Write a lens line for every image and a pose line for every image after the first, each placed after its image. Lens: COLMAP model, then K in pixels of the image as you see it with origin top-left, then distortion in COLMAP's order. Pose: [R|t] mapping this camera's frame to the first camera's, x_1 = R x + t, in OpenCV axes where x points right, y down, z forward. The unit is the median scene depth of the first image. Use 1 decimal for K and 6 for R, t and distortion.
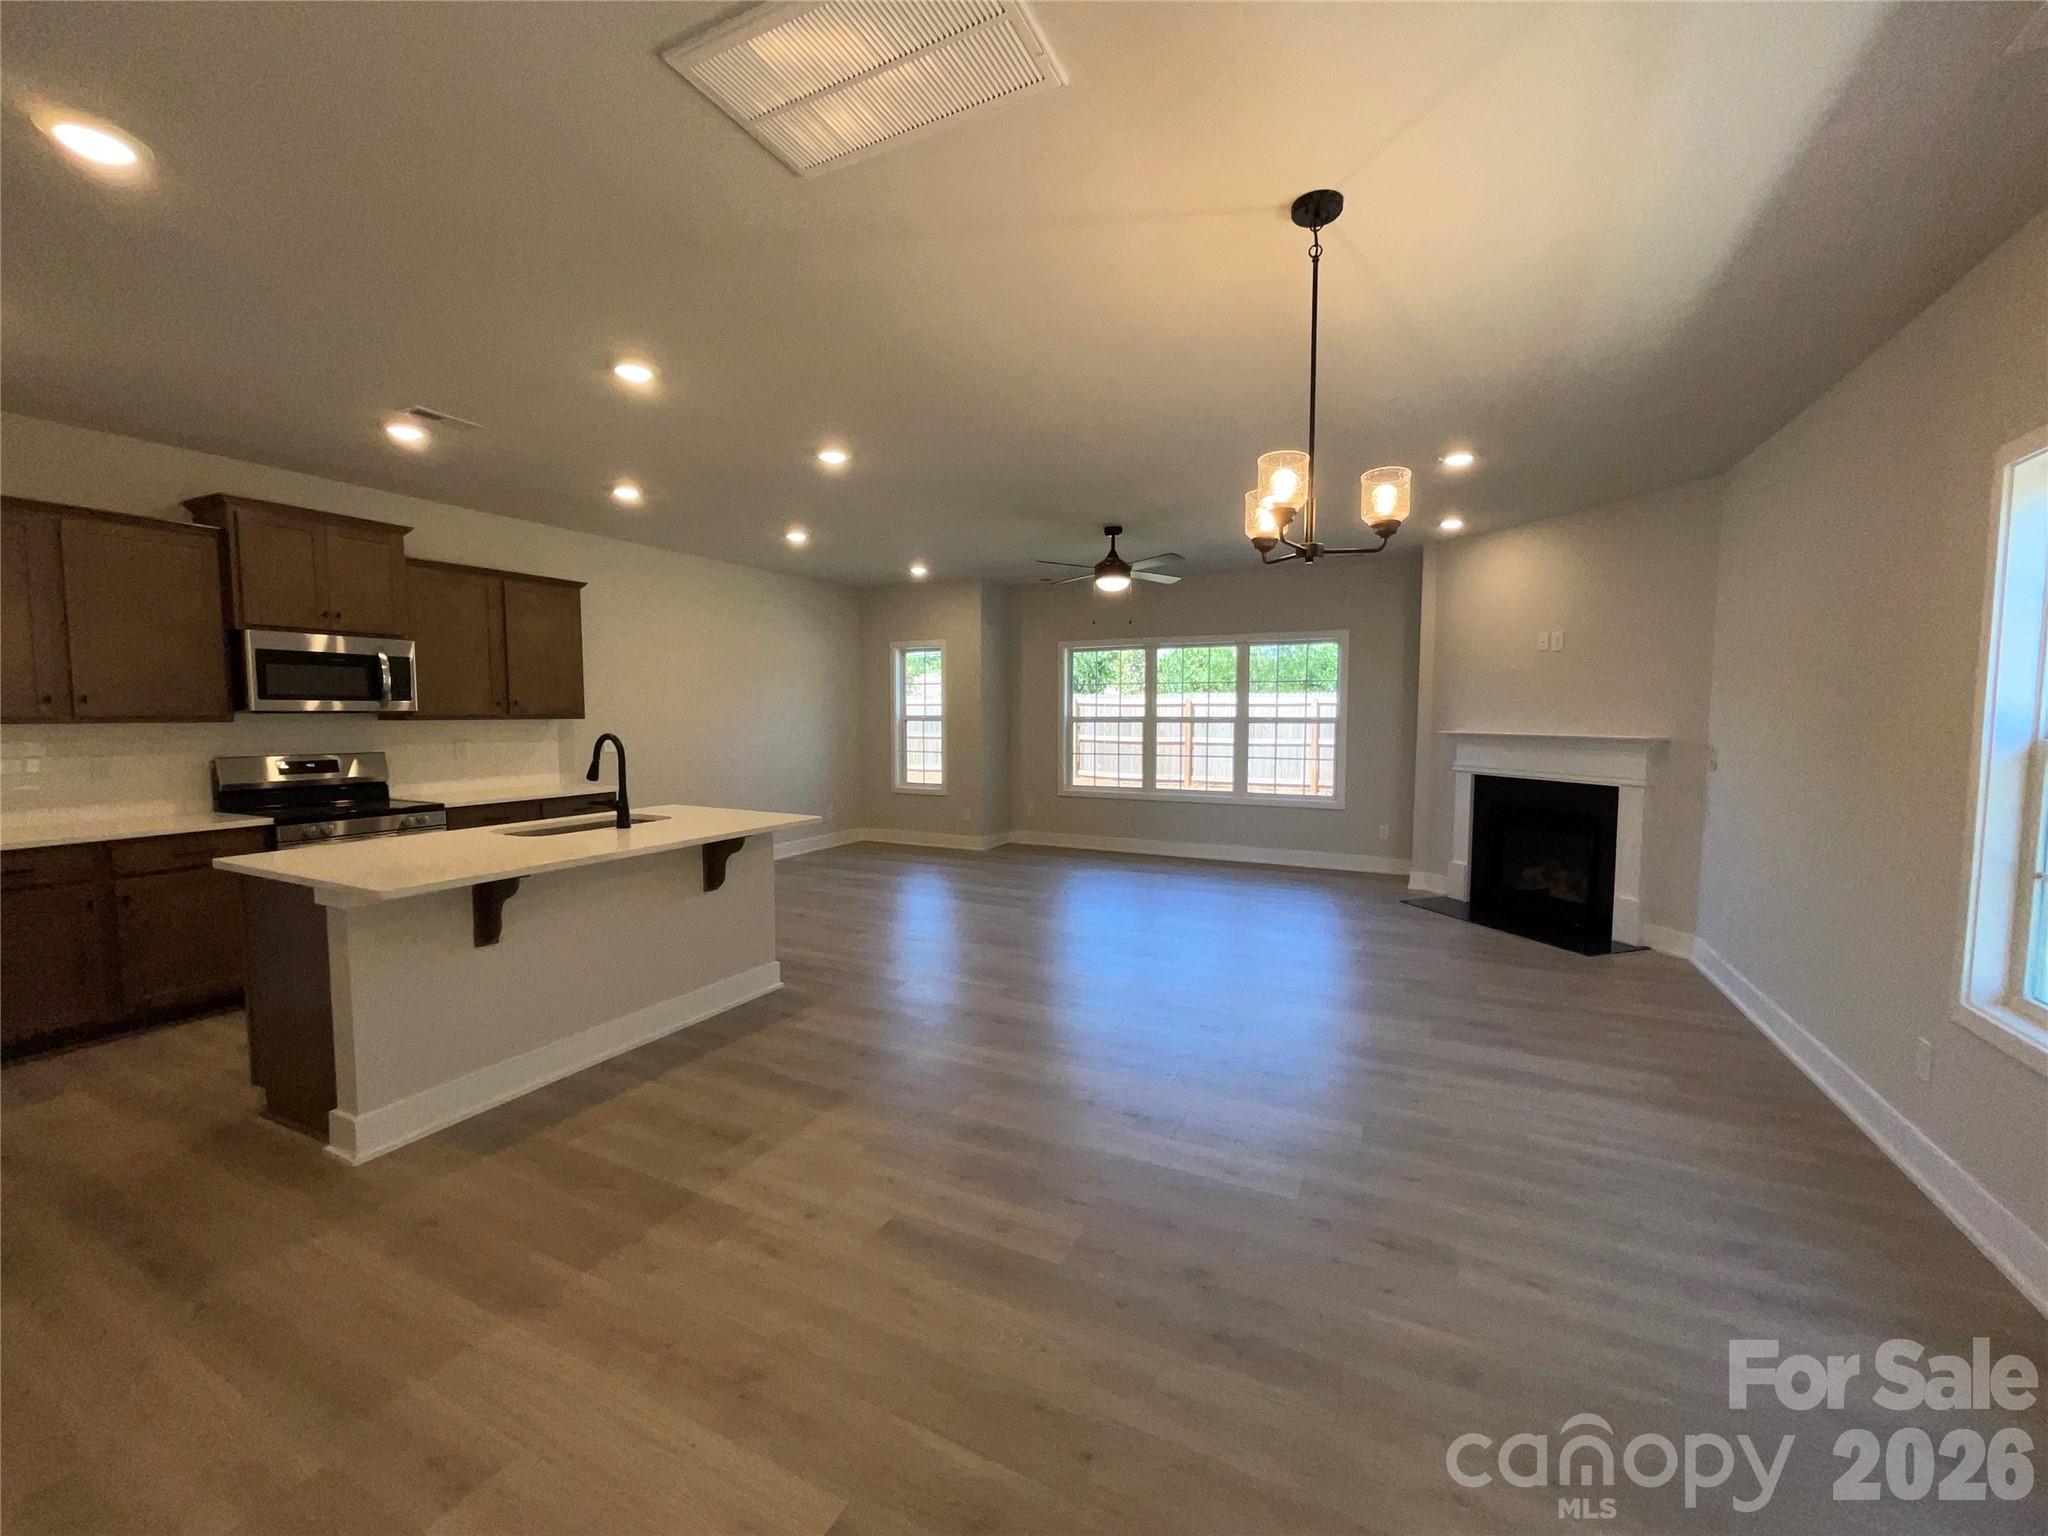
lens RADIAL K [[833.6, 0, 1016.6], [0, 833.6, 772.0], [0, 0, 1]] dist [0.000588, 0.000077]
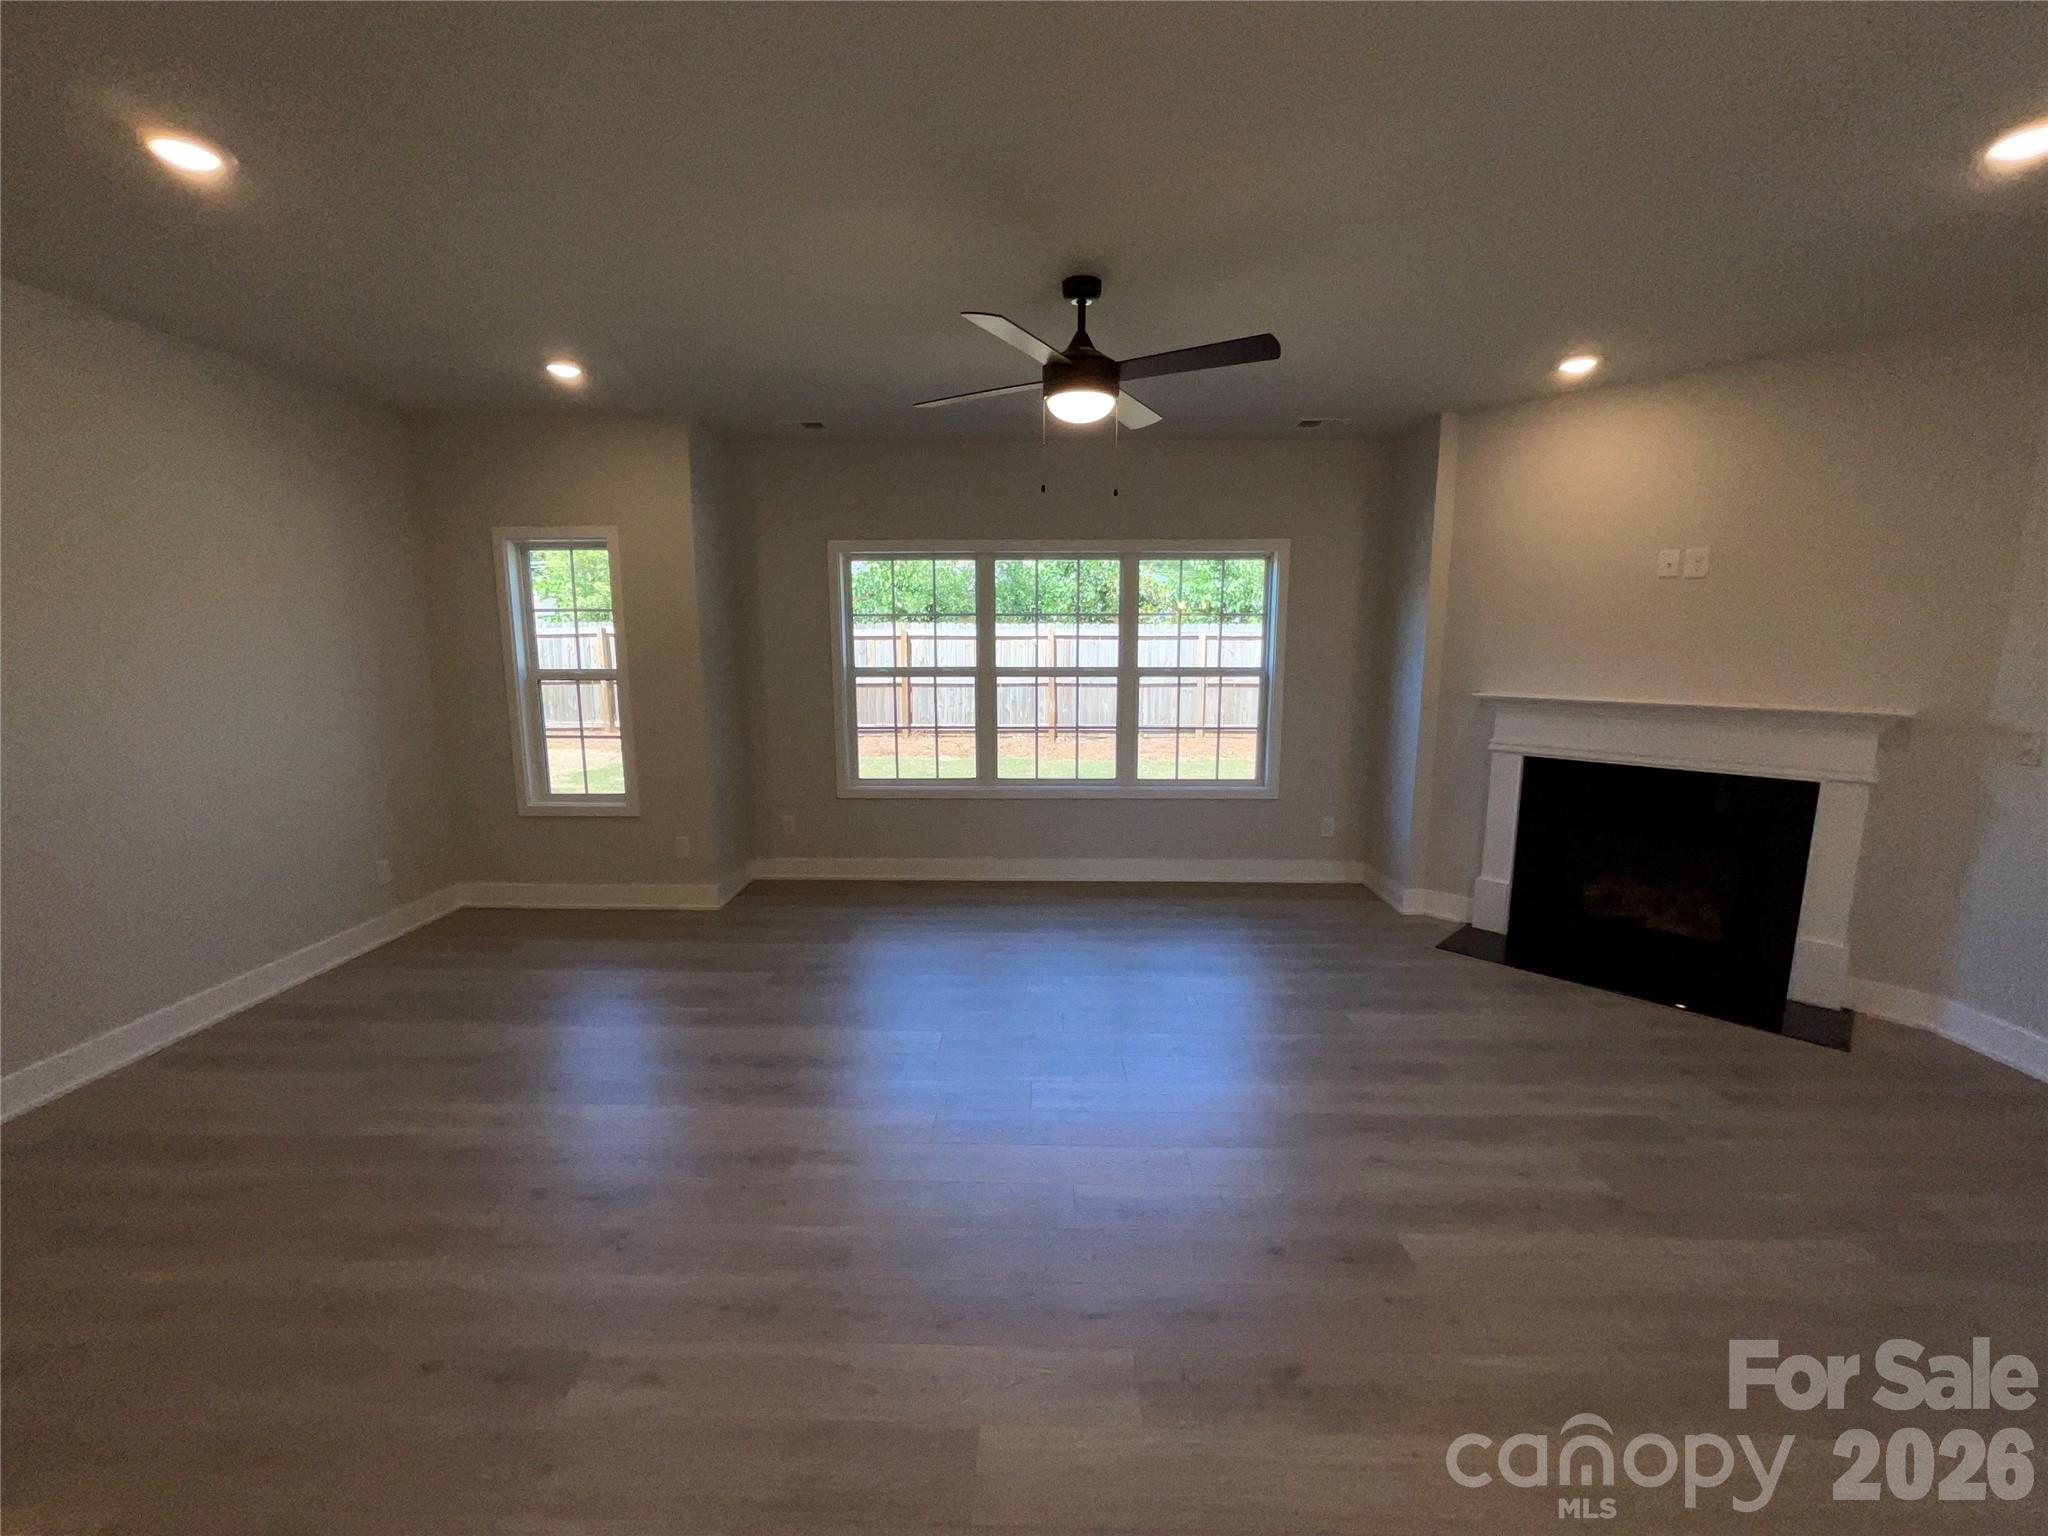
lens RADIAL K [[835.7, 0, 1026.4], [0, 835.7, 775.7], [0, 0, 1]] dist [-0.003075, 0.012562]
pose [[0.898494, -0.073888, 0.432722, -0.134108], [0.033065, 0.994324, 0.101129, -0.067291], [-0.437738, -0.076556, 0.895837, 0.566417]]
